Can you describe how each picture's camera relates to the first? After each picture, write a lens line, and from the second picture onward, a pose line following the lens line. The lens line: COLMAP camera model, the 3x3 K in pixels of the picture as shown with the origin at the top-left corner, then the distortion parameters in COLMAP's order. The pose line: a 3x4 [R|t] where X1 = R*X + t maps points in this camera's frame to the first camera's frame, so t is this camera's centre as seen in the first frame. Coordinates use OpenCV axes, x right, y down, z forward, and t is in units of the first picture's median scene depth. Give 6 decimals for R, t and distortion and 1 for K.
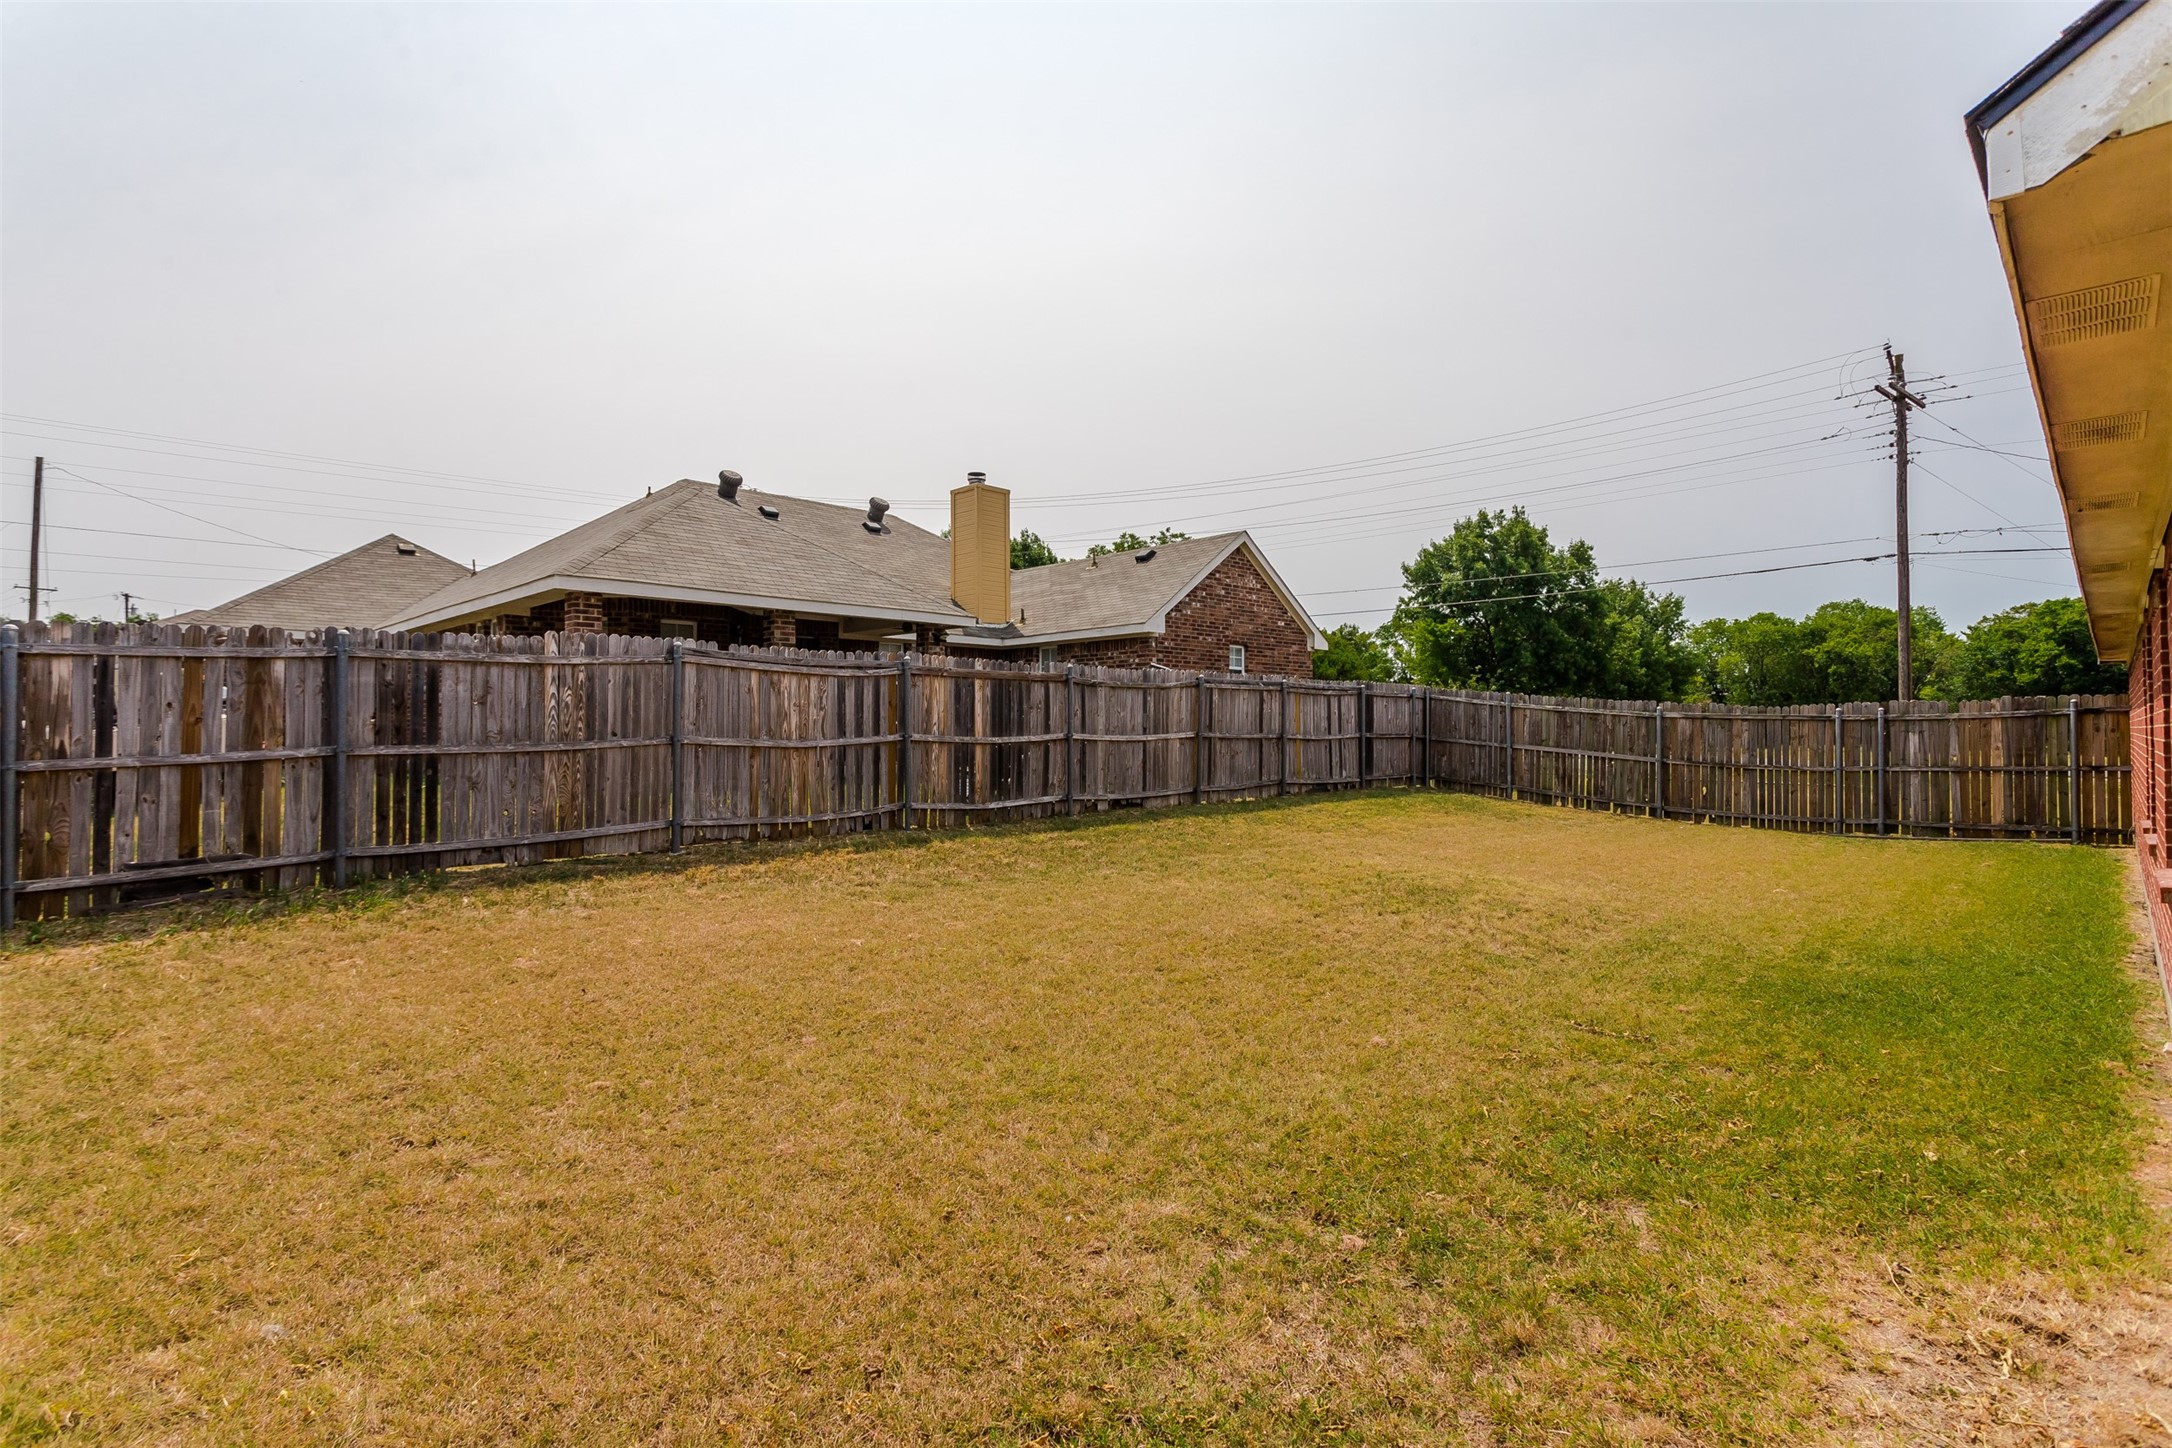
lens RADIAL K [[1026.4, 0, 1088.1], [0, 1026.4, 724.2], [0, 0, 1]] dist [0.004014, 0.000672]
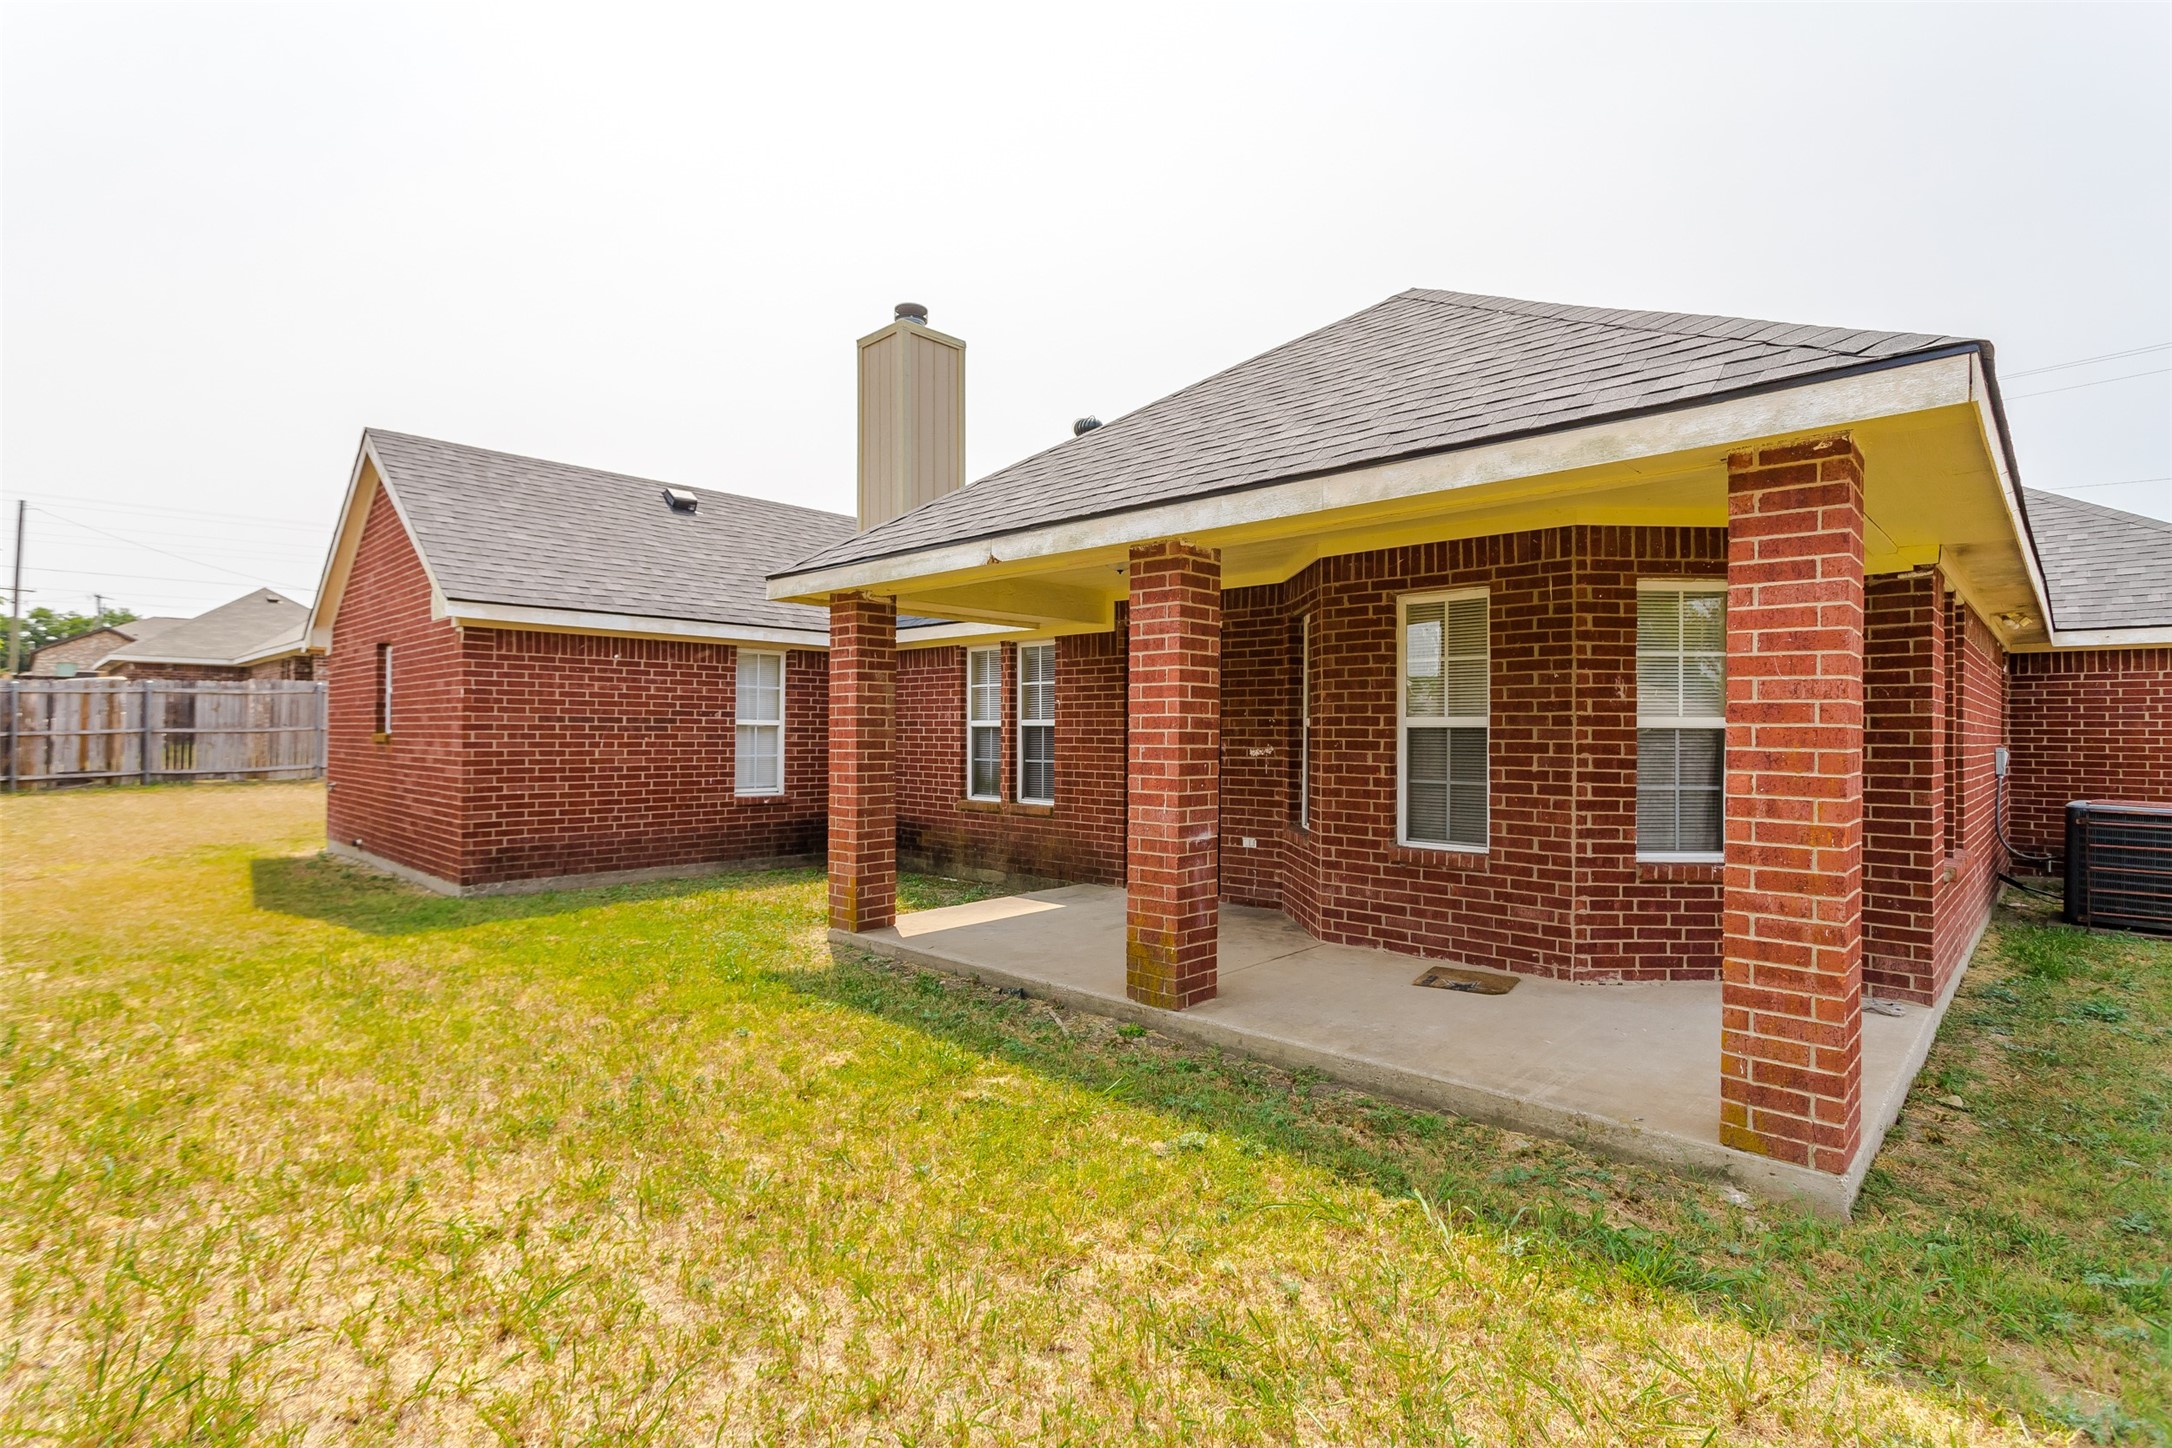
lens RADIAL K [[1026.4, 0, 1083.2], [0, 1026.4, 726.9], [0, 0, 1]] dist [0.004014, 0.000672]
pose [[0.999862, 0.014628, 0.007829, 1.450308], [-0.014665, 0.999882, 0.004603, -0.025148], [-0.007760, -0.004717, 0.999959, -1.441657]]
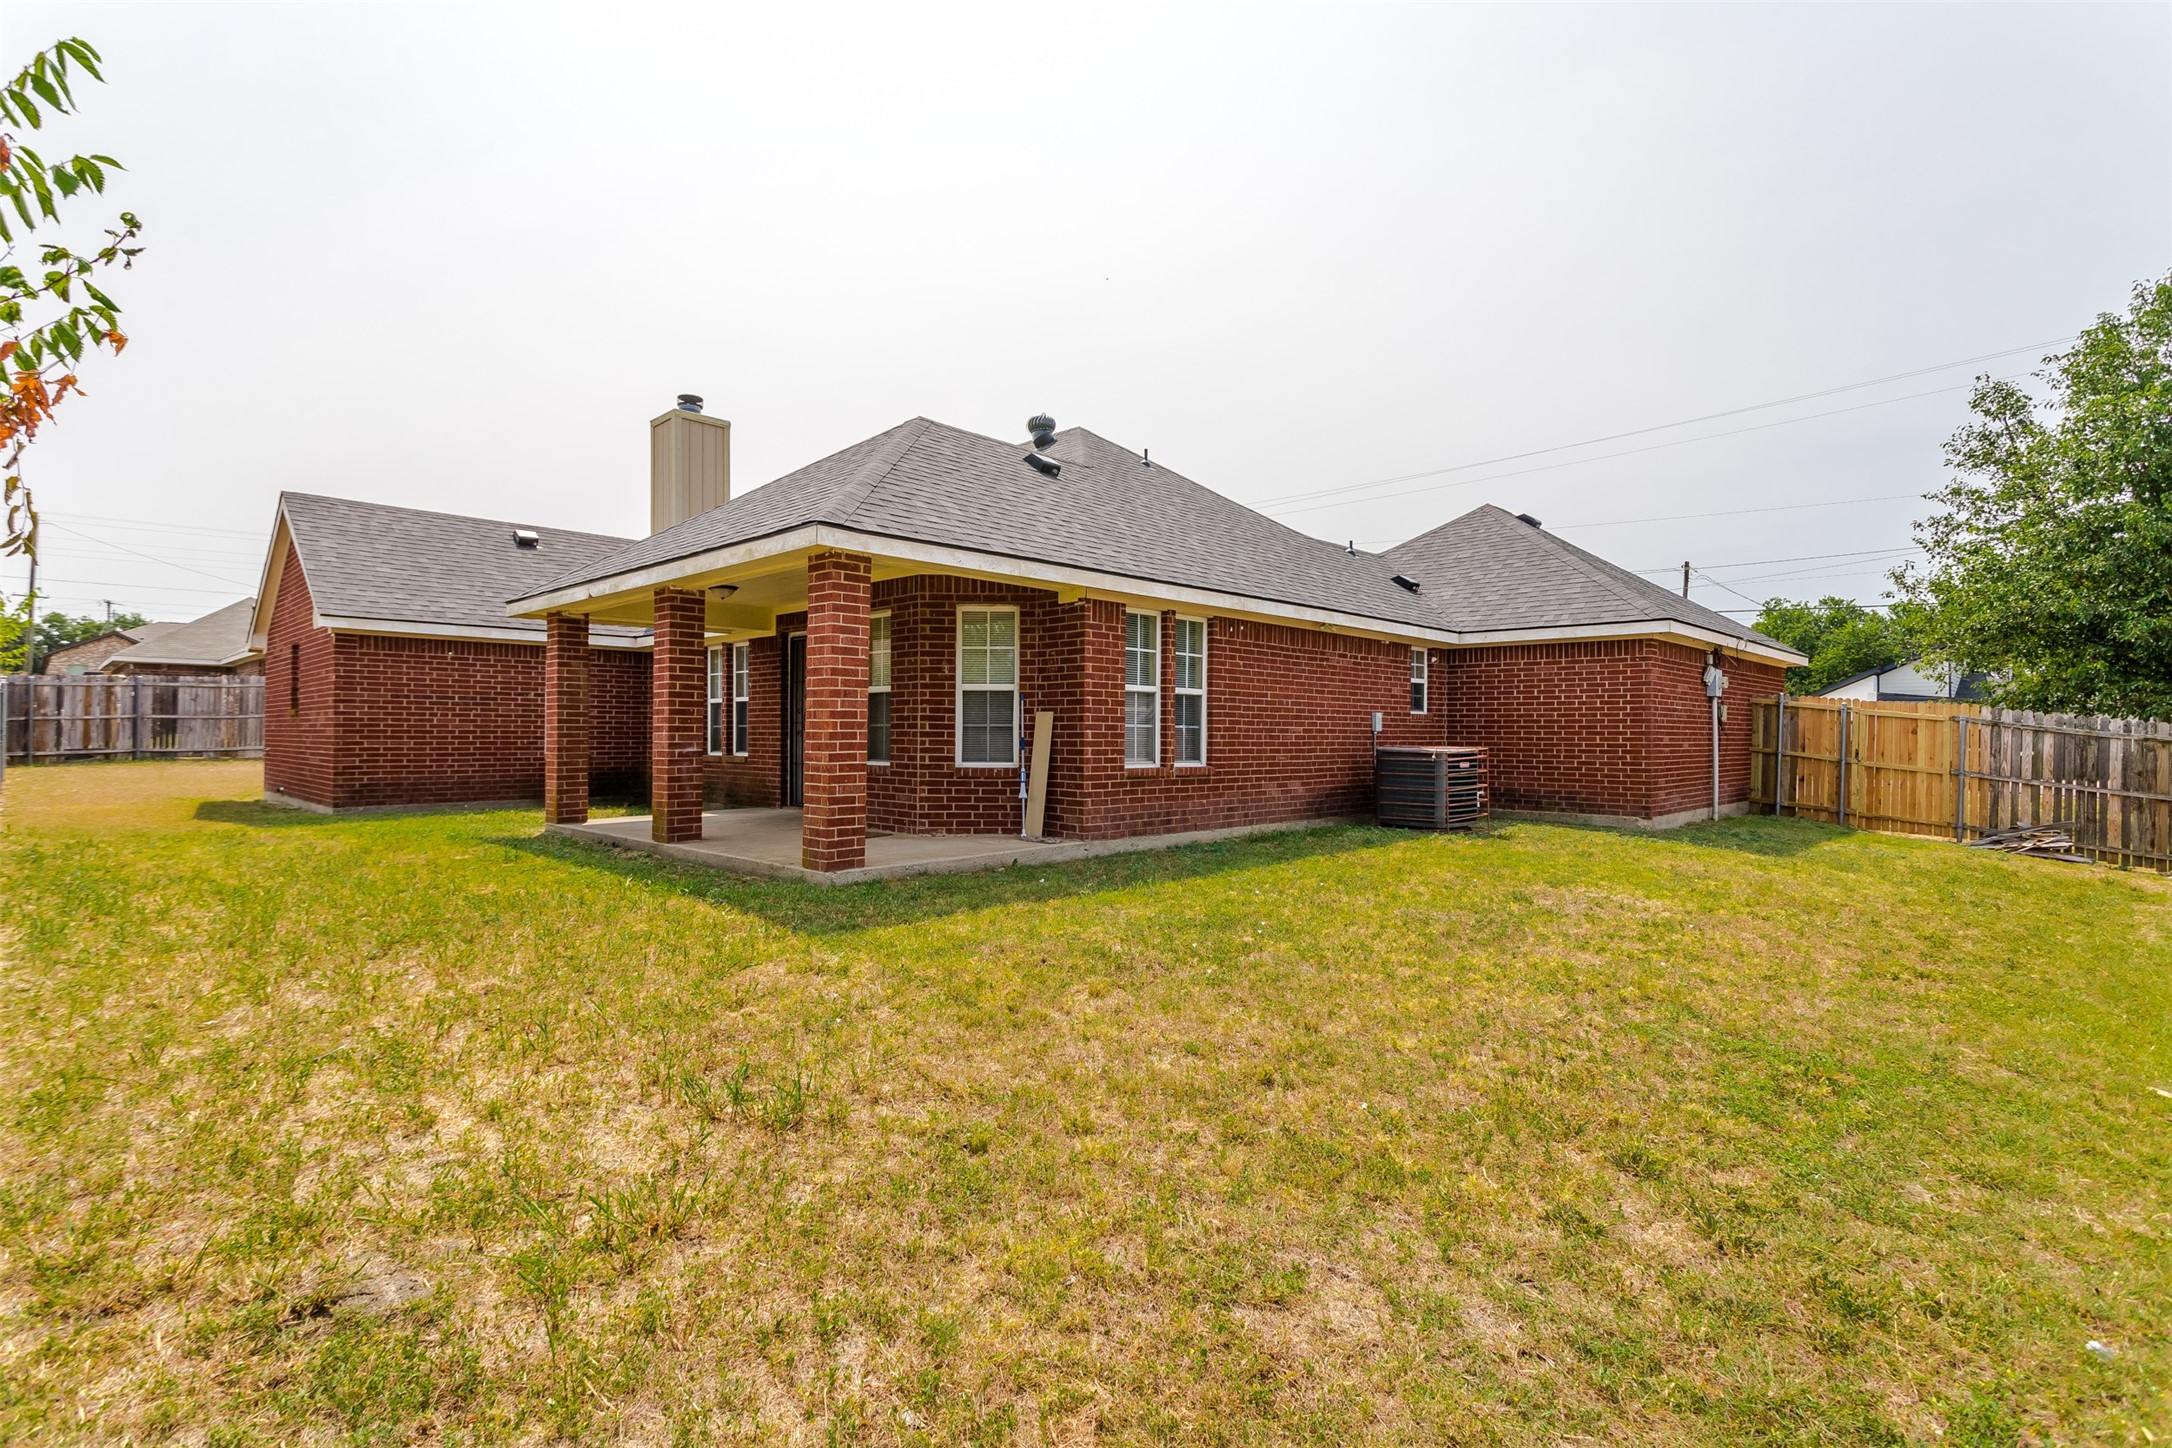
lens RADIAL K [[1026.4, 0, 1083.8], [0, 1026.4, 724.7], [0, 0, 1]] dist [0.004014, 0.000672]
pose [[0.999921, 0.012485, 0.001564, 2.001233], [-0.012487, 0.999921, 0.001244, 0.012096], [-0.001549, -0.001263, 0.999998, -1.989063]]
